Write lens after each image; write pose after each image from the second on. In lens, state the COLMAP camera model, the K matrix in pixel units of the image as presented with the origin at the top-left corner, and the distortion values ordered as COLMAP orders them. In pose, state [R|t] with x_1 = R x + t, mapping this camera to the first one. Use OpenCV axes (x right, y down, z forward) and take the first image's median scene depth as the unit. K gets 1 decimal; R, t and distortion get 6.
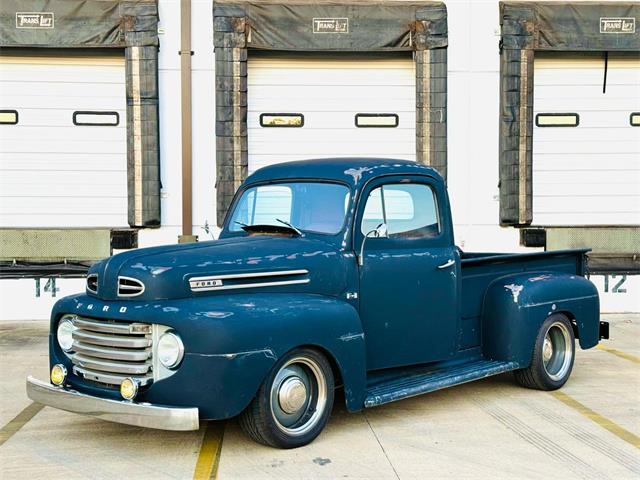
lens RADIAL K [[978.3, 0, 325.4], [0, 978.3, 243.1], [0, 0, 1]] dist [0.102478, 0.000000]
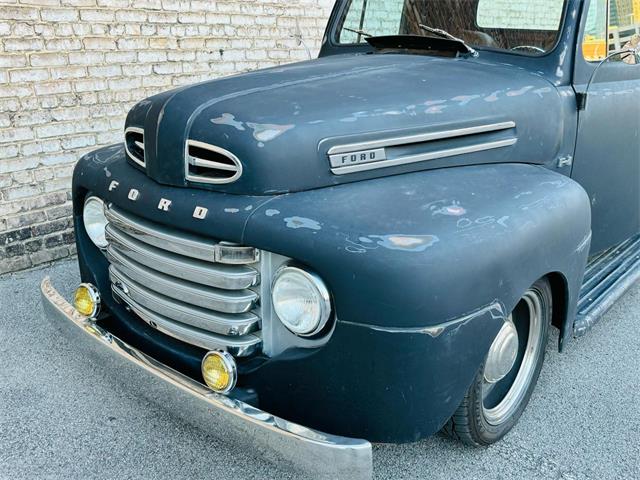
lens RADIAL K [[622.8, 0, 314.8], [0, 622.8, 241.1], [0, 0, 1]] dist [0.059247, 0.000000]
pose [[0.999561, 0.018632, 0.023020, -0.145418], [-0.024643, 0.954386, 0.297557, -0.012399], [-0.016426, -0.297994, 0.954426, 0.652606]]
